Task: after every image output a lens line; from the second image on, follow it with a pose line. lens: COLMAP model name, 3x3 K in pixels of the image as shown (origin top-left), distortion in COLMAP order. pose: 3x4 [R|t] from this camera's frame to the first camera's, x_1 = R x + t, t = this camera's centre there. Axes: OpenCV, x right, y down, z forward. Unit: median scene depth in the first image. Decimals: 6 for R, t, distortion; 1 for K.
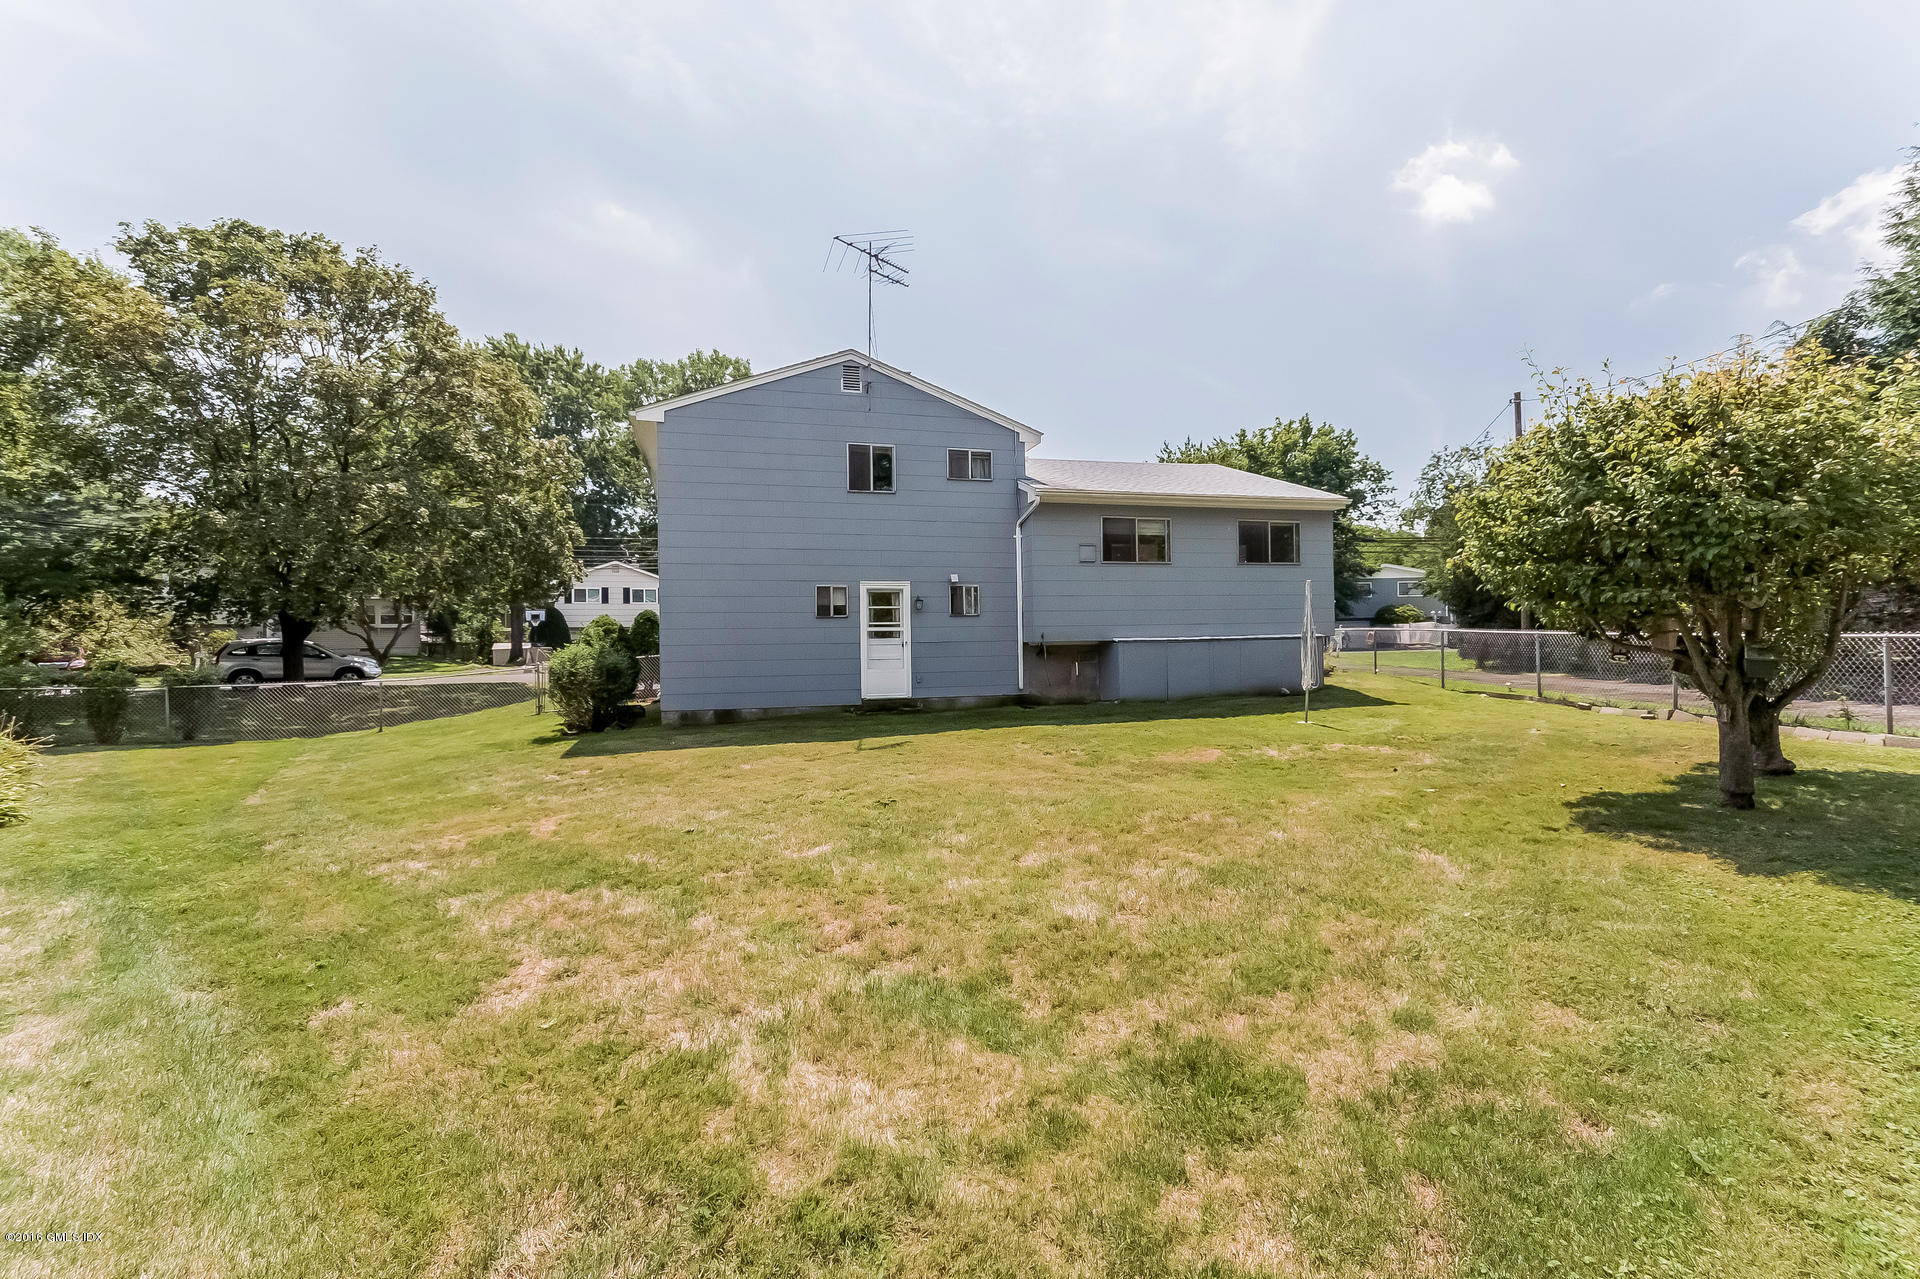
lens RADIAL K [[800.9, 0, 964.9], [0, 800.9, 651.3], [0, 0, 1]] dist [0.003532, 0.000265]
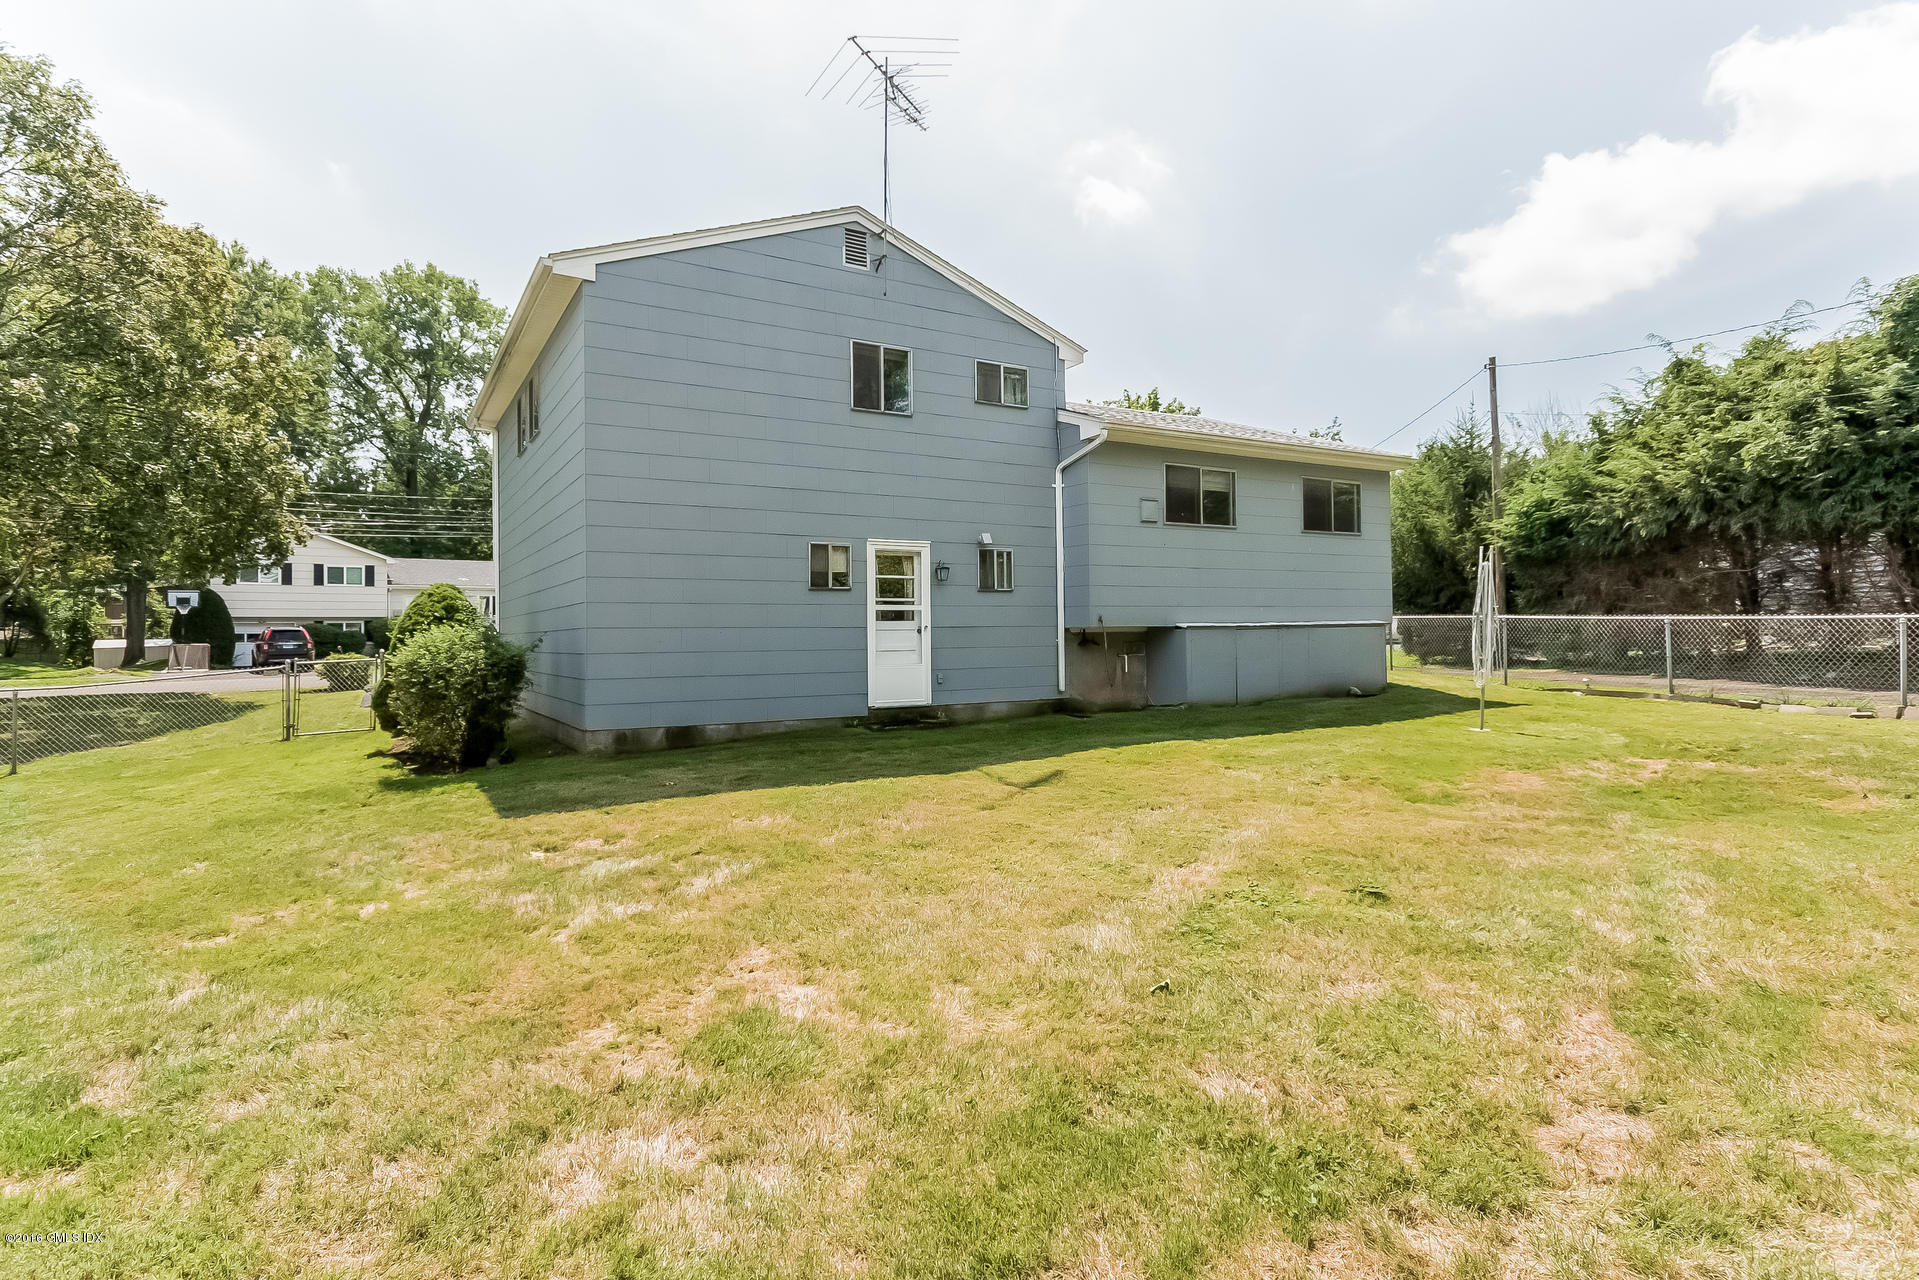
lens RADIAL K [[948.8, 0, 957.3], [0, 948.8, 624.4], [0, 0, 1]] dist [0.004974, -0.004168]
pose [[0.977766, 0.004901, 0.209642, -0.208623], [0.001014, 0.999605, -0.028099, 0.009824], [-0.209697, 0.027687, 0.977374, 0.165954]]
